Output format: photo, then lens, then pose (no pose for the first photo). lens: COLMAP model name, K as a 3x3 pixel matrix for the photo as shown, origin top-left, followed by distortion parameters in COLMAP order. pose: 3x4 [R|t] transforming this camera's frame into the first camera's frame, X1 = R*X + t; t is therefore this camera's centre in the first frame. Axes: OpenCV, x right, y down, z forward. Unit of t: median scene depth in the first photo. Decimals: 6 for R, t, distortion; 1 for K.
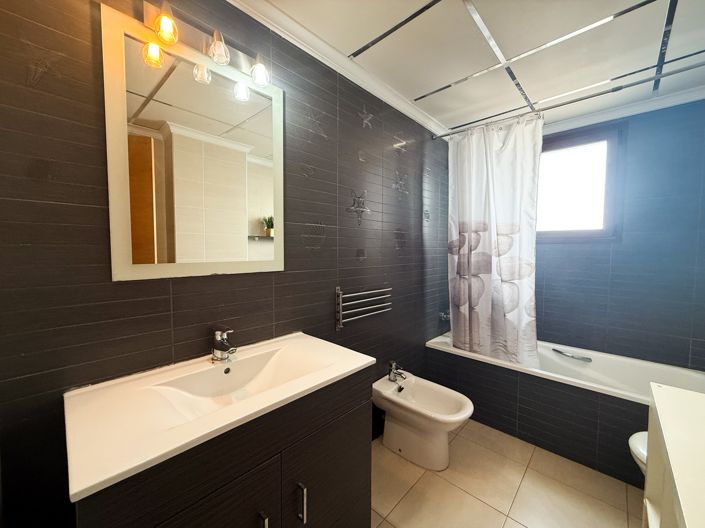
lens RADIAL K [[280.8, 0, 352.1], [0, 280.8, 264.0], [0, 0, 1]] dist [-0.000418, 0.000419]
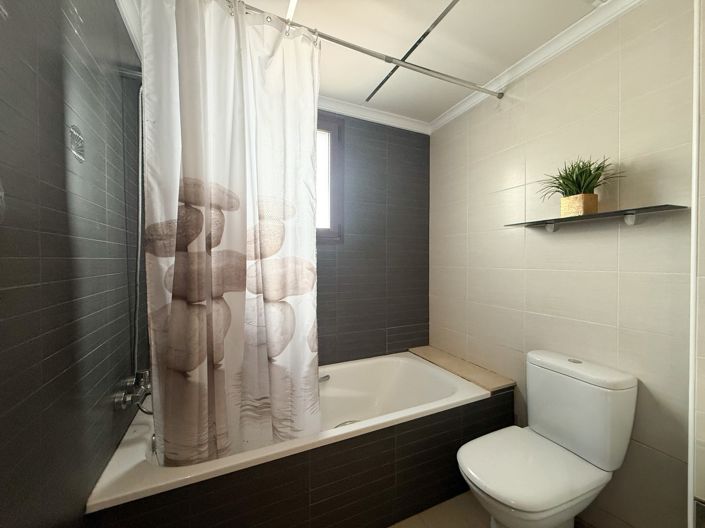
lens RADIAL K [[280.8, 0, 352.8], [0, 280.8, 262.4], [0, 0, 1]] dist [-0.000418, 0.000419]
pose [[0.385029, -0.015387, 0.922776, 0.078531], [0.050320, 0.998724, -0.004343, -0.006311], [-0.921532, 0.048106, 0.385312, 0.596481]]
